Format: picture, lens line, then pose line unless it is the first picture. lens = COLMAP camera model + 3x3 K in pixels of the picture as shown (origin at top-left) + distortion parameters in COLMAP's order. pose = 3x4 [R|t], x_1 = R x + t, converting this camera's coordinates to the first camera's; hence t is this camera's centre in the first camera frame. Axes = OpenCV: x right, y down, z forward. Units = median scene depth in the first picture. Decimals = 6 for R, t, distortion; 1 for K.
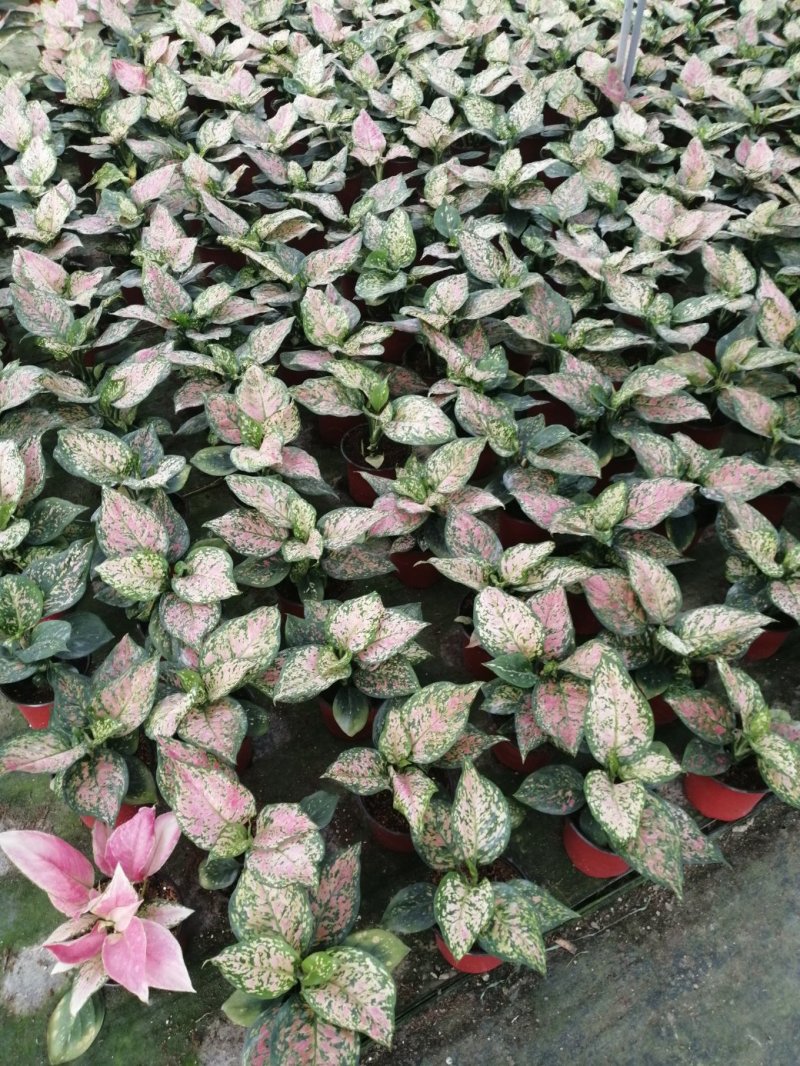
lens RADIAL K [[815.7, 0, 384.8], [0, 815.7, 533.2], [0, 0, 1]] dist [0.003357, -0.065902]
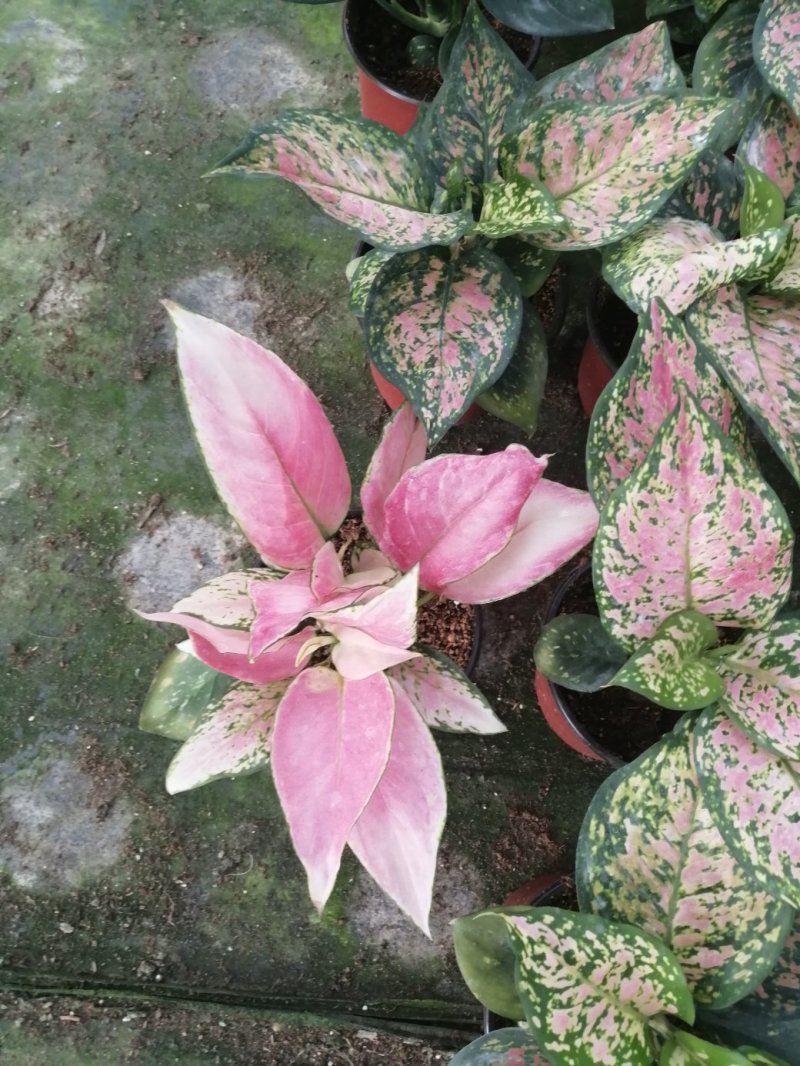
lens RADIAL K [[817.6, 0, 400.0], [0, 817.6, 533.0], [0, 0, 1]] dist [-0.004530, -0.005714]
pose [[0.807713, 0.571827, -0.143575, -0.200059], [-0.438371, 0.745326, 0.502315, 0.150574], [0.394247, -0.342787, 0.852682, 0.479749]]
